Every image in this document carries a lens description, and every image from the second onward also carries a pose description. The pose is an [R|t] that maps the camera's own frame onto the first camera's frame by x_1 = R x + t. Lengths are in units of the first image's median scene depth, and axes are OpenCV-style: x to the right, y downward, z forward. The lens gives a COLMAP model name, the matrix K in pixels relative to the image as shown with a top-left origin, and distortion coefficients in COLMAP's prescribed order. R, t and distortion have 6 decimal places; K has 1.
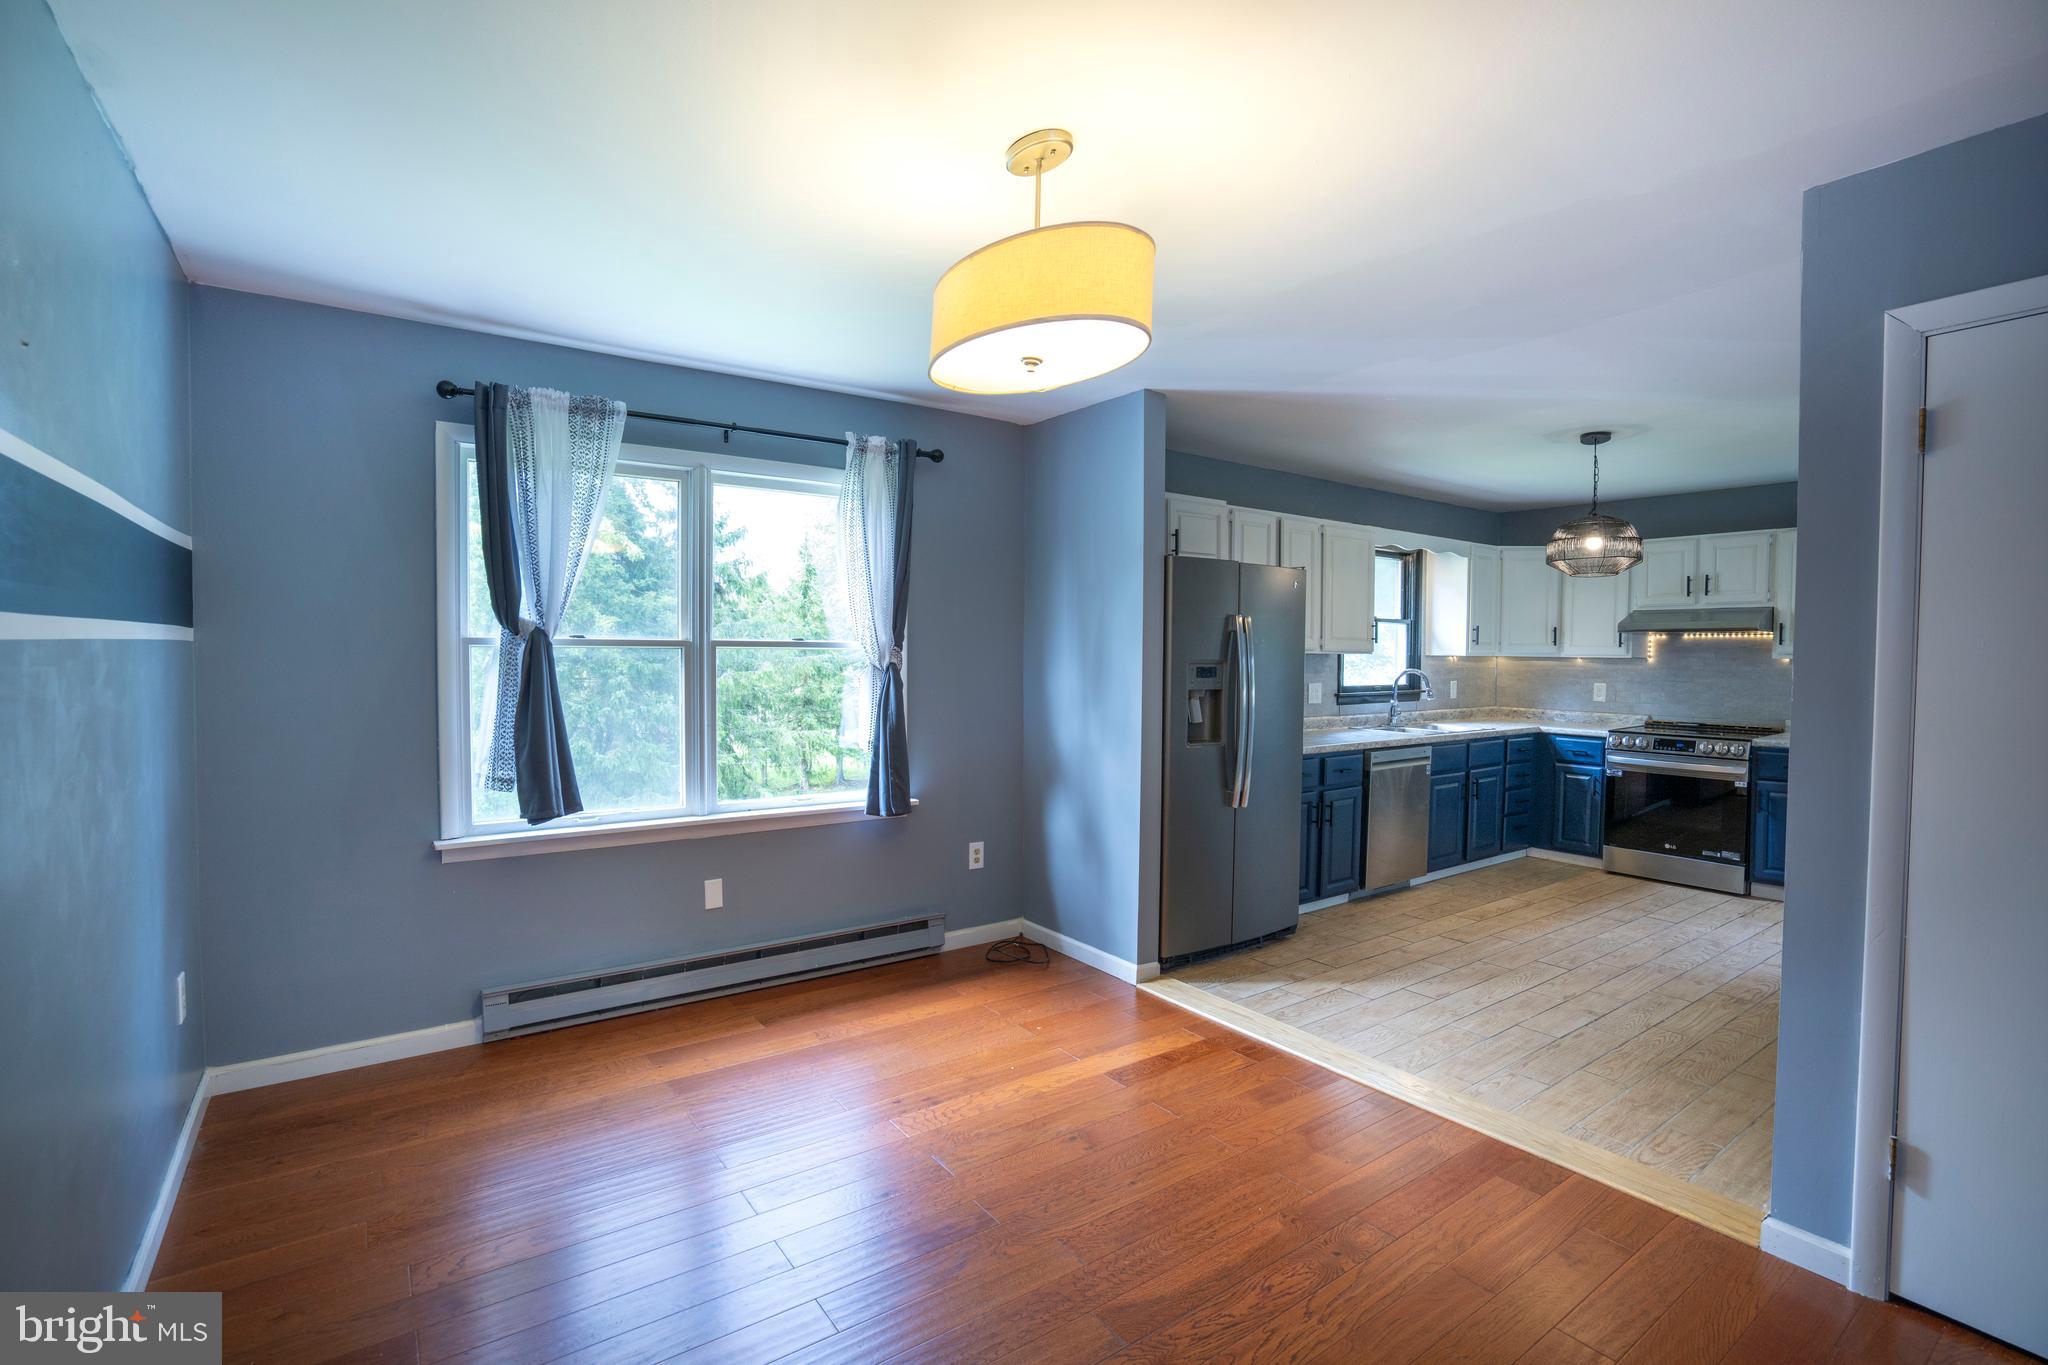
lens RADIAL K [[945.9, 0, 1020.1], [0, 945.9, 686.9], [0, 0, 1]] dist [-0.063069, 0.025163]
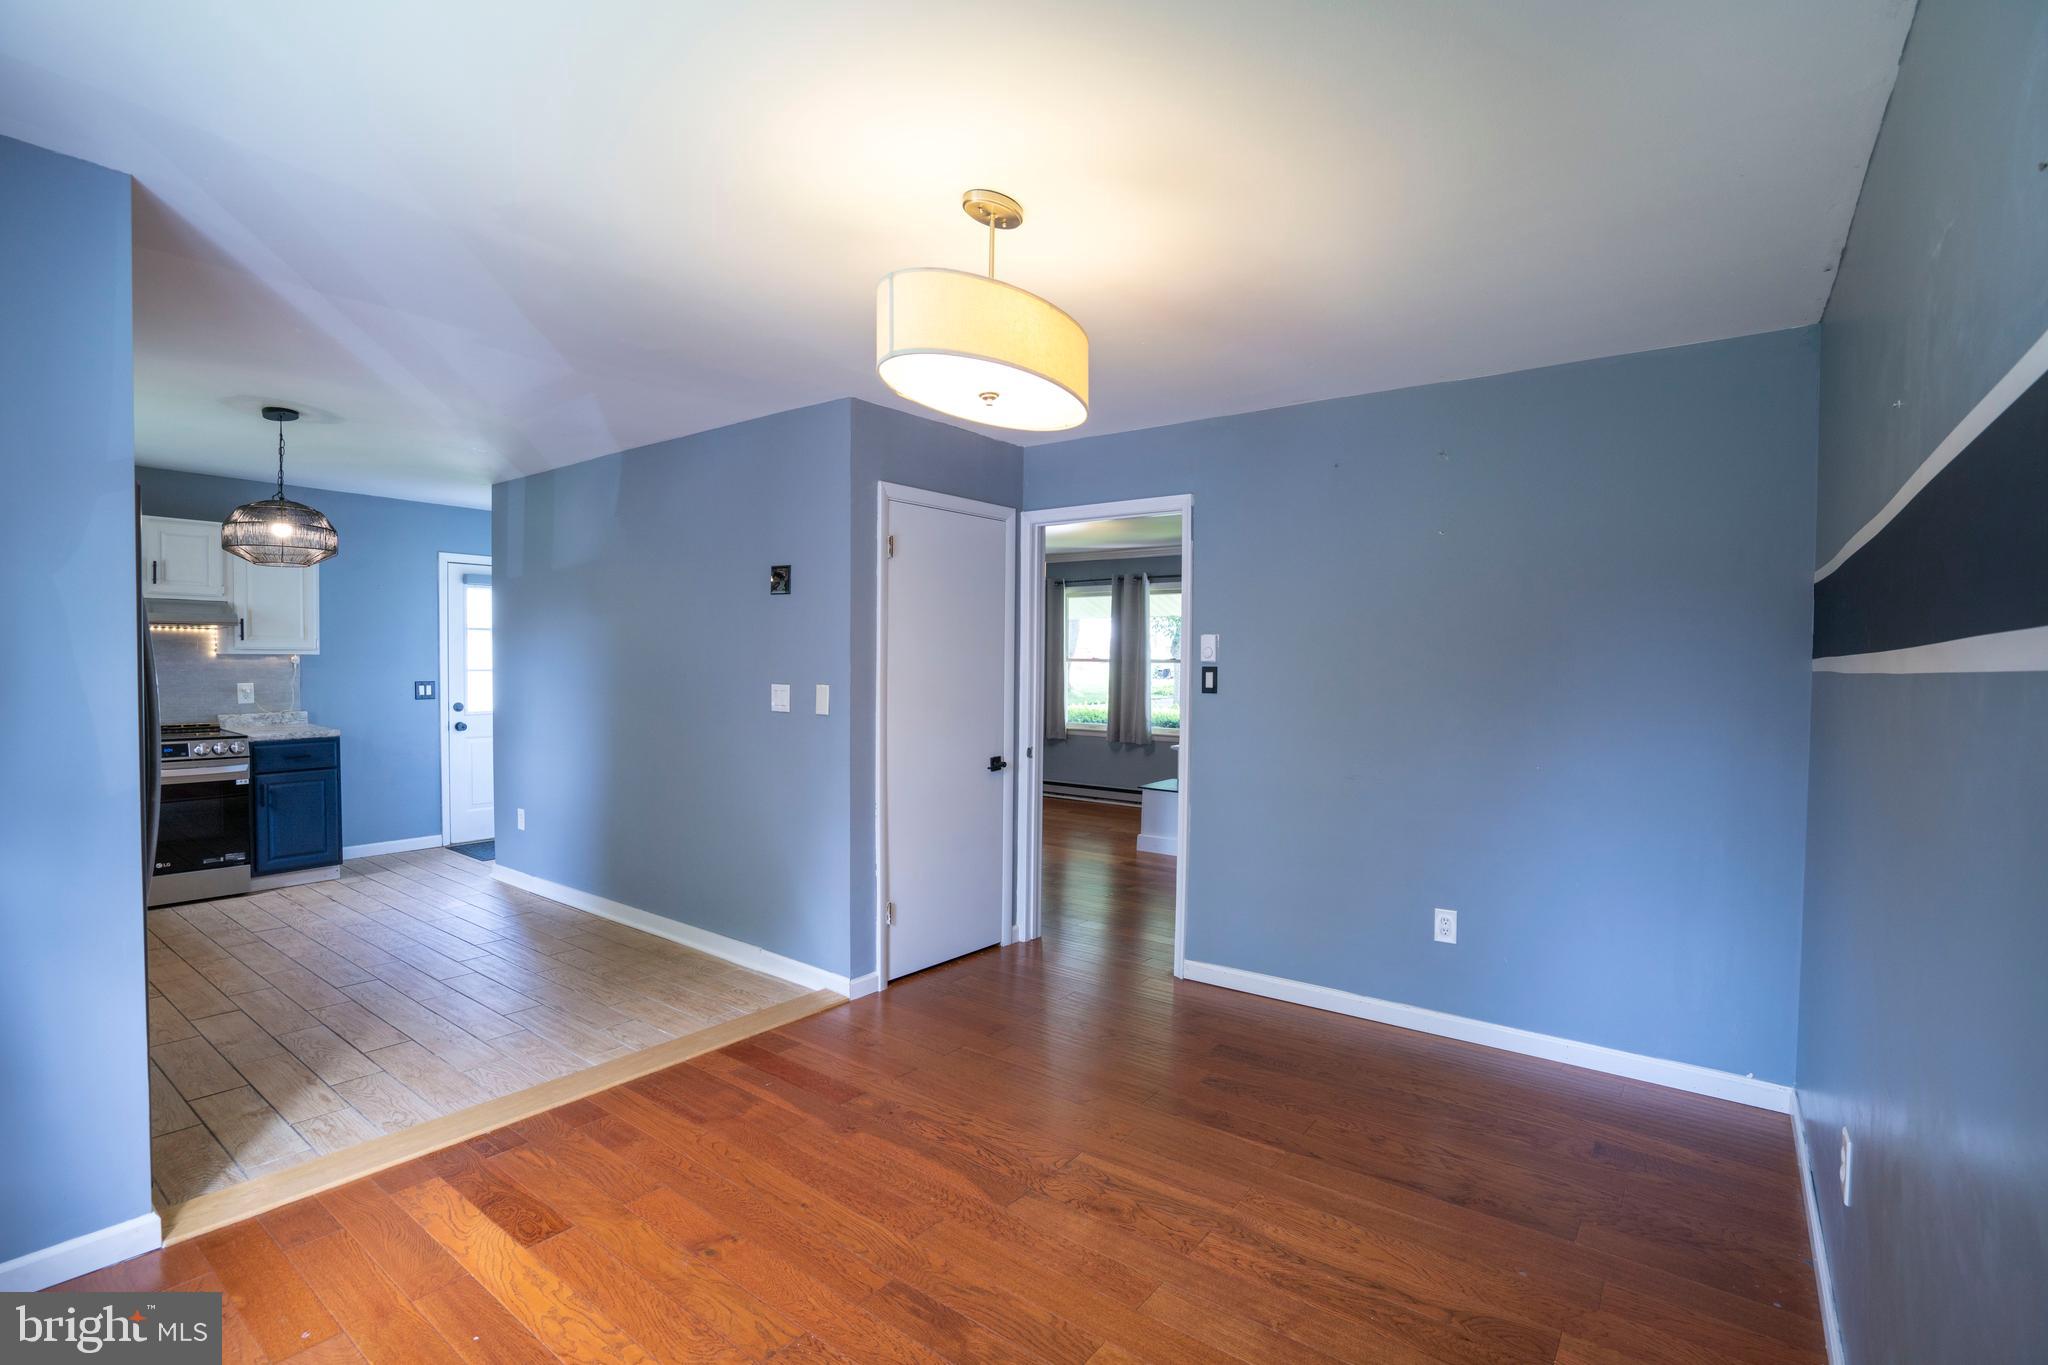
lens RADIAL K [[945.9, 0, 1020.1], [0, 945.9, 686.9], [0, 0, 1]] dist [-0.063069, 0.025163]
pose [[-0.292566, -0.035129, 0.955600, -0.376649], [0.021942, 0.998815, 0.043435, -0.019062], [-0.955994, 0.033675, -0.291449, 0.466640]]
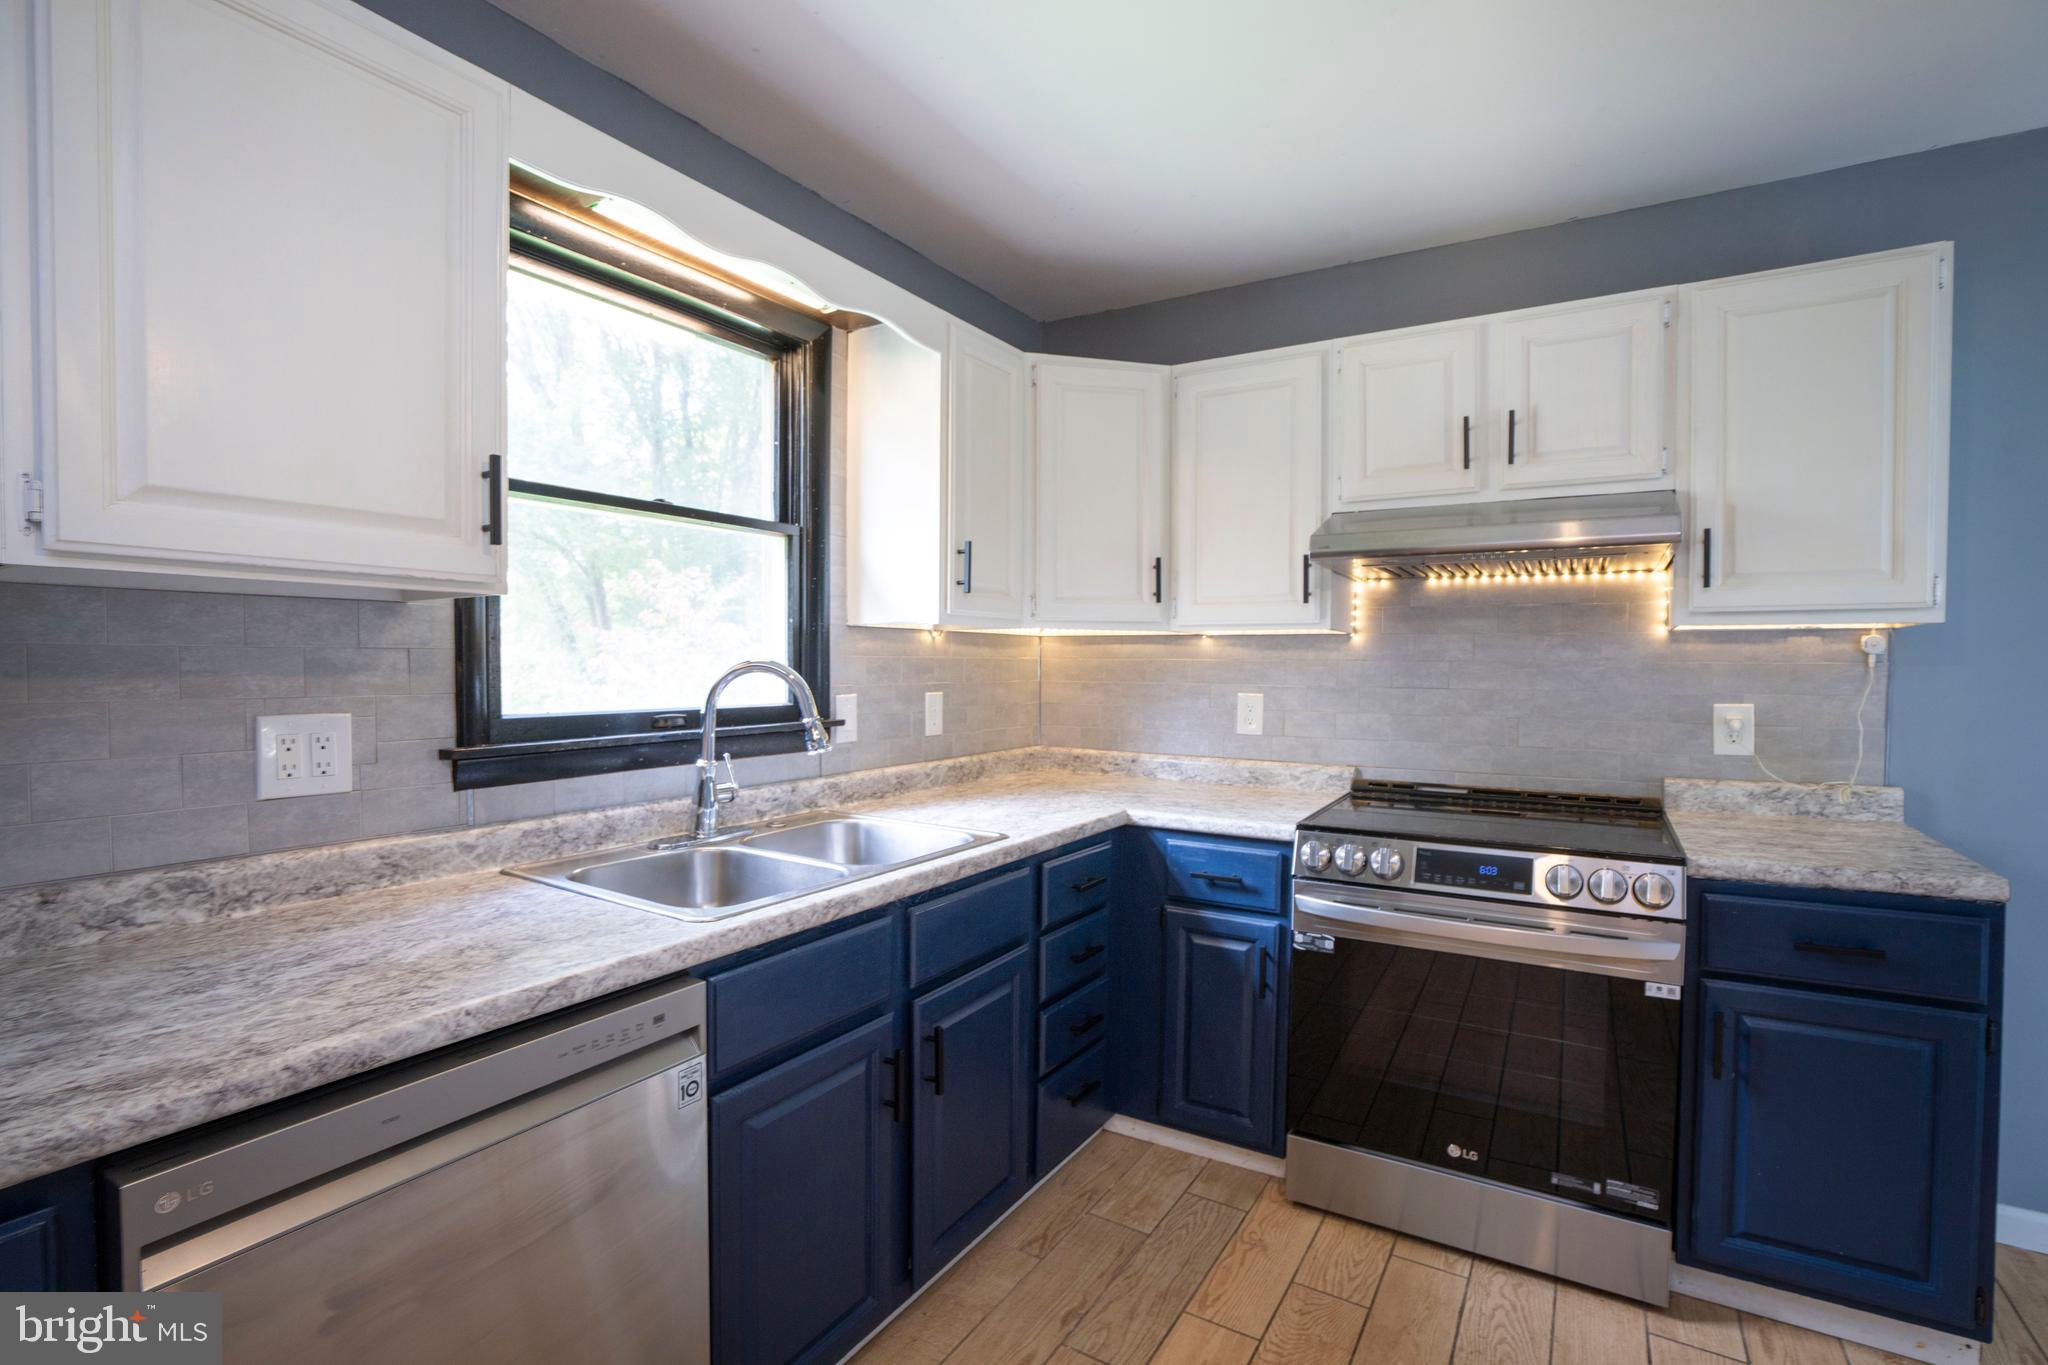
lens RADIAL K [[945.9, 0, 1020.1], [0, 945.9, 686.9], [0, 0, 1]] dist [-0.063069, 0.025163]
pose [[0.923734, -0.011622, 0.382858, 0.420302], [0.014531, 0.999883, -0.004706, -0.007639], [-0.382759, 0.009910, 0.923795, 0.745888]]
